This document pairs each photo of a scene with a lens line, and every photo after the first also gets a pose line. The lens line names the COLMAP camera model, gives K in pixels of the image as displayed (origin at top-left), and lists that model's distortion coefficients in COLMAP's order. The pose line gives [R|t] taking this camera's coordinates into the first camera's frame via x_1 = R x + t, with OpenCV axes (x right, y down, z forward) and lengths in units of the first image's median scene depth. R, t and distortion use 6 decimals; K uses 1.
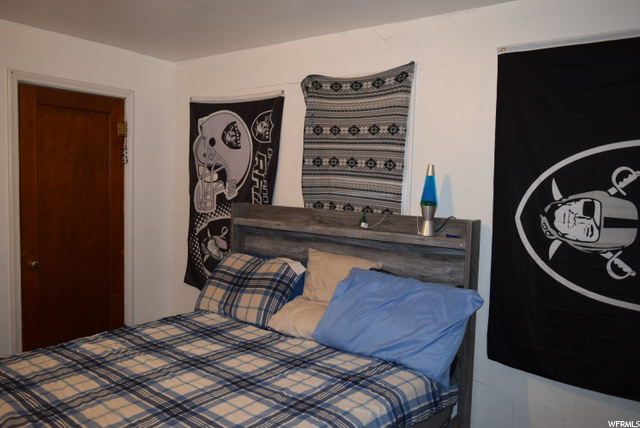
lens RADIAL K [[493.4, 0, 314.5], [0, 493.4, 212.0], [0, 0, 1]] dist [-0.018904, 0.000877]
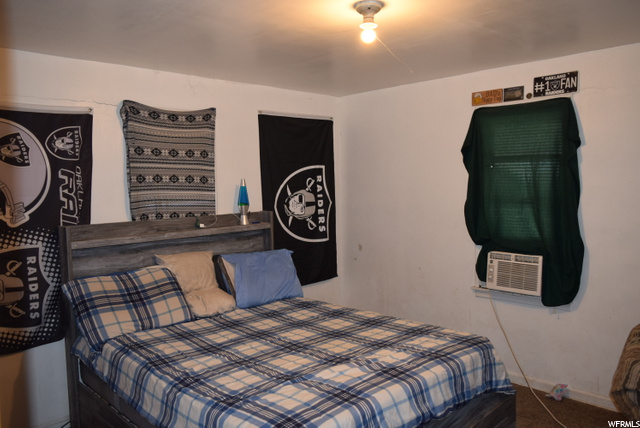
lens RADIAL K [[493.4, 0, 314.5], [0, 493.4, 212.0], [0, 0, 1]] dist [-0.018904, 0.000877]
pose [[0.160223, -0.094471, 0.982550, -1.120441], [0.096485, 0.992142, 0.079659, -0.084035], [-0.982354, 0.082038, 0.168079, 0.460651]]
